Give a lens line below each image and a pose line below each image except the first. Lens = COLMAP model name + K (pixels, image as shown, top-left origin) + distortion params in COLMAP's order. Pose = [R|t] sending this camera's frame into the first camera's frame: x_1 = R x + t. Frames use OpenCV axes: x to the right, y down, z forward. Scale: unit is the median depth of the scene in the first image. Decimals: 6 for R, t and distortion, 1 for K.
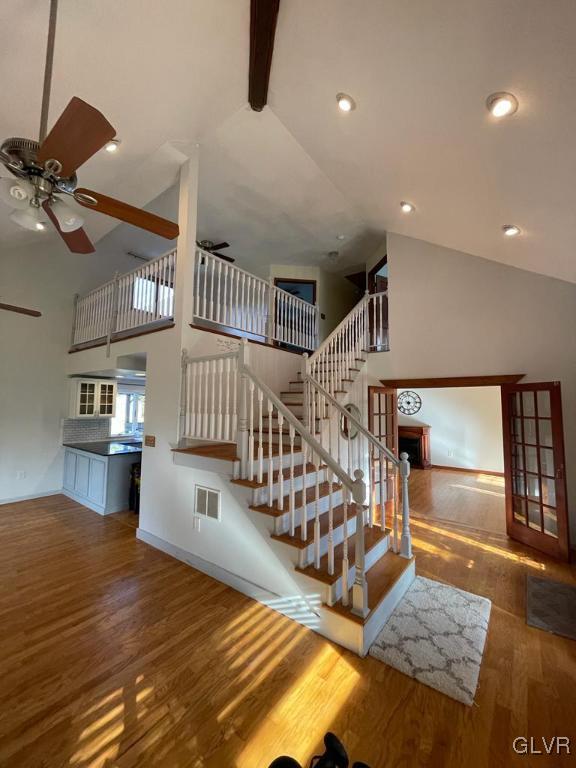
lens RADIAL K [[306.7, 0, 286.9], [0, 306.7, 381.1], [0, 0, 1]] dist [-0.000712, -0.001057]
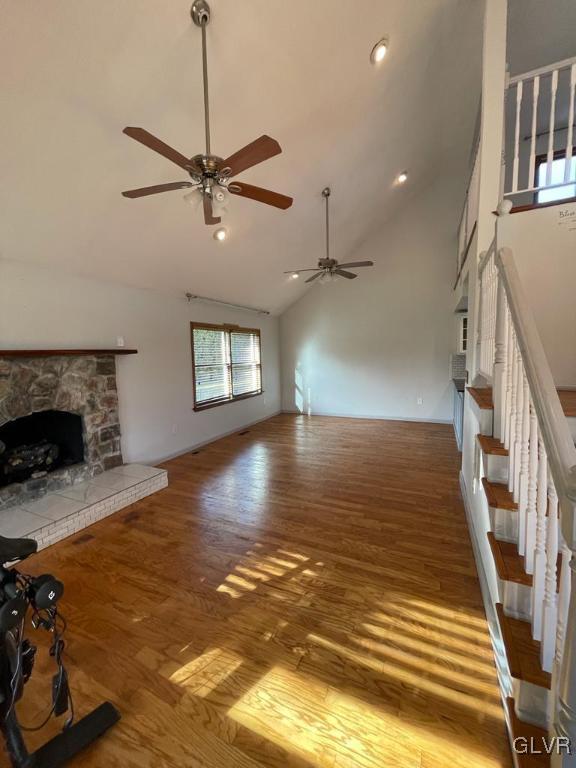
lens RADIAL K [[306.7, 0, 285.4], [0, 306.7, 385.7], [0, 0, 1]] dist [-0.000712, -0.001057]
pose [[0.190195, 0.087324, -0.977855, 0.561569], [0.115900, 0.987074, 0.110690, 0.128114], [0.974881, -0.134386, 0.177616, 0.696358]]
